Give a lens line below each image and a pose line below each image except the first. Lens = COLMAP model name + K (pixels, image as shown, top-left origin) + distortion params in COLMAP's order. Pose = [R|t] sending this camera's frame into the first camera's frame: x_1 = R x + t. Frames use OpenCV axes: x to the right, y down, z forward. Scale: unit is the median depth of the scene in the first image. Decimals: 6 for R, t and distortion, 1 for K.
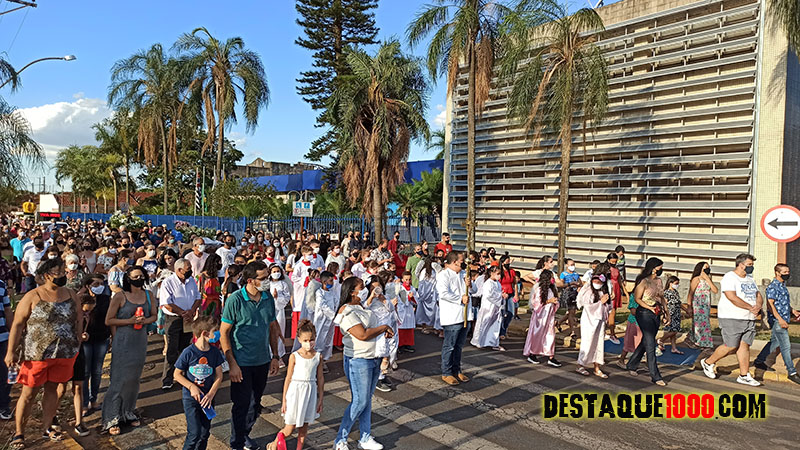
lens RADIAL K [[604.5, 0, 400.4], [0, 604.5, 226.6], [0, 0, 1]] dist [0.047966, 0.001306]
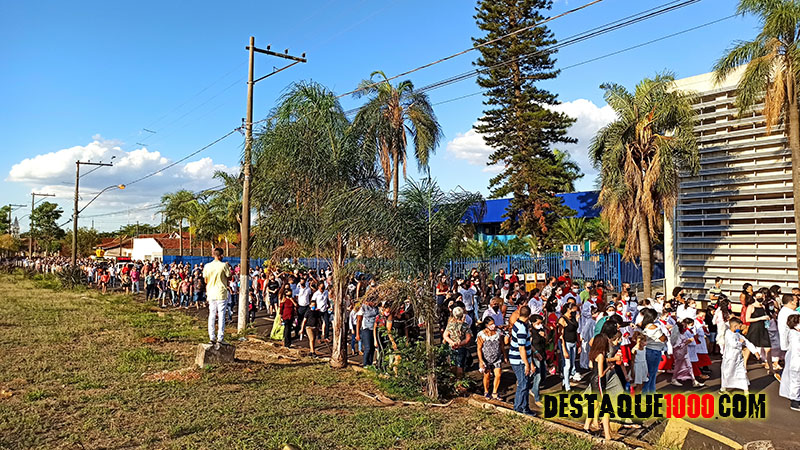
lens RADIAL K [[603.2, 0, 393.1], [0, 603.2, 231.8], [0, 0, 1]] dist [0.044245, -0.011928]
pose [[0.998935, -0.032522, -0.032716, -0.384384], [0.031182, 0.998686, -0.040668, -0.027763], [0.033996, 0.039605, 0.998637, 0.015575]]
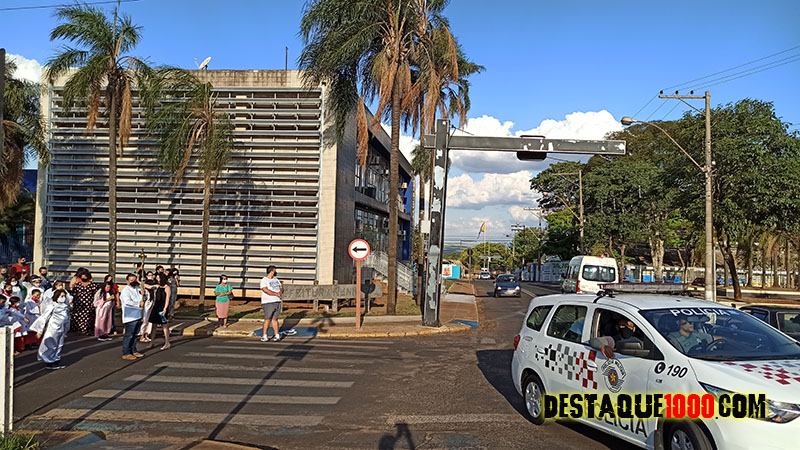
lens RADIAL K [[604.5, 0, 403.1], [0, 604.5, 227.3], [0, 0, 1]] dist [0.047966, 0.001306]
pose [[0.717605, 0.004108, 0.696438, -0.228111], [0.003968, 0.999942, -0.009987, -0.022183], [-0.696439, 0.009930, 0.717548, -0.154323]]
